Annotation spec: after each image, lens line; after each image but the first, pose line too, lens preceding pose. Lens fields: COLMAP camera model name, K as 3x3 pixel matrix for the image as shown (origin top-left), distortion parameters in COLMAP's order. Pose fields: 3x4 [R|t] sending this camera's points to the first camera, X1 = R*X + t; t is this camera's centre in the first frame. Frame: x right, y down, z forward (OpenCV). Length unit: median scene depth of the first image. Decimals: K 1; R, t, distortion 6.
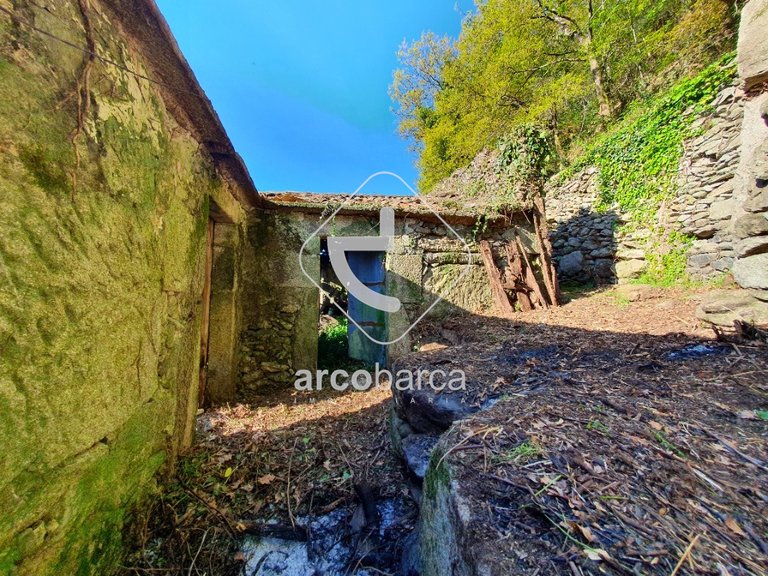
lens RADIAL K [[303.8, 0, 389.2], [0, 303.8, 285.2], [0, 0, 1]] dist [0.002381, 0.000229]
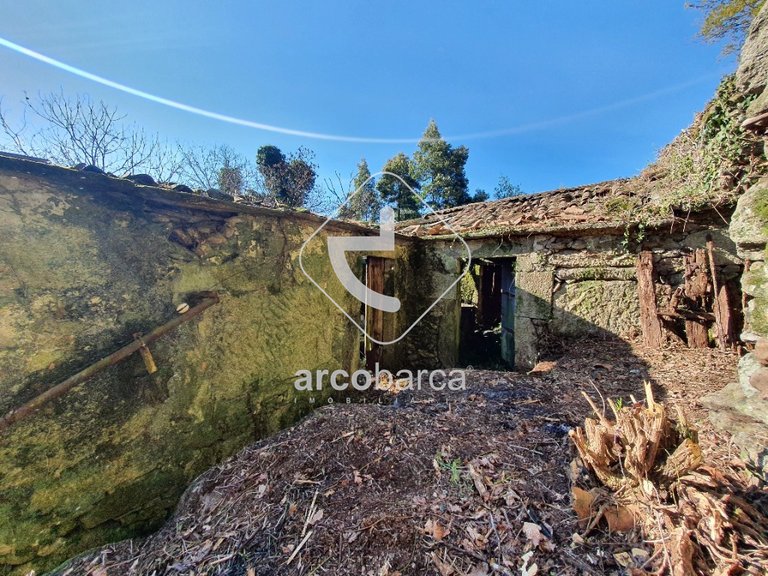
lens RADIAL K [[303.8, 0, 382.9], [0, 303.8, 286.9], [0, 0, 1]] dist [0.002381, 0.000229]
pose [[0.680664, 0.037923, -0.731613, 0.451663], [0.027047, 0.996678, 0.076826, -0.139191], [0.732096, -0.072080, 0.677377, -0.074241]]
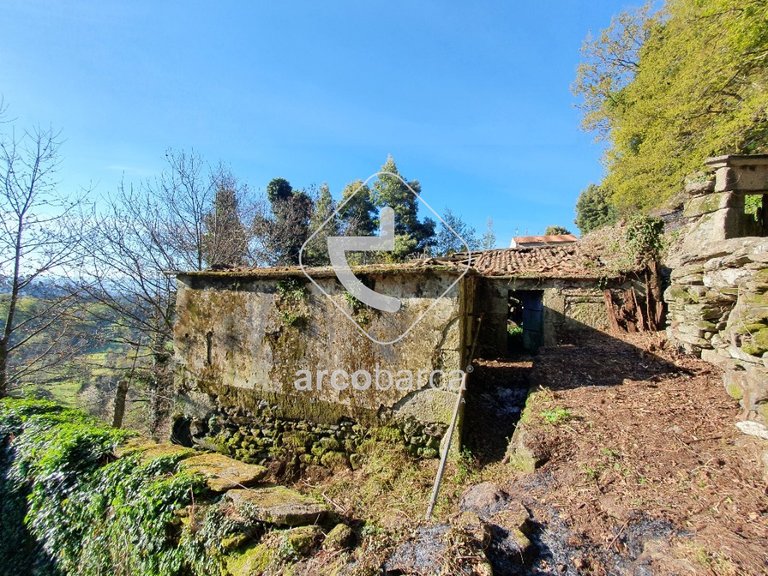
lens RADIAL K [[303.8, 0, 382.5], [0, 303.8, 285.2], [0, 0, 1]] dist [0.002381, 0.000229]
pose [[0.837427, 0.003063, -0.546541, 0.194167], [0.019168, 0.999205, 0.034969, -0.267681], [0.546214, -0.039759, 0.836702, -1.220875]]
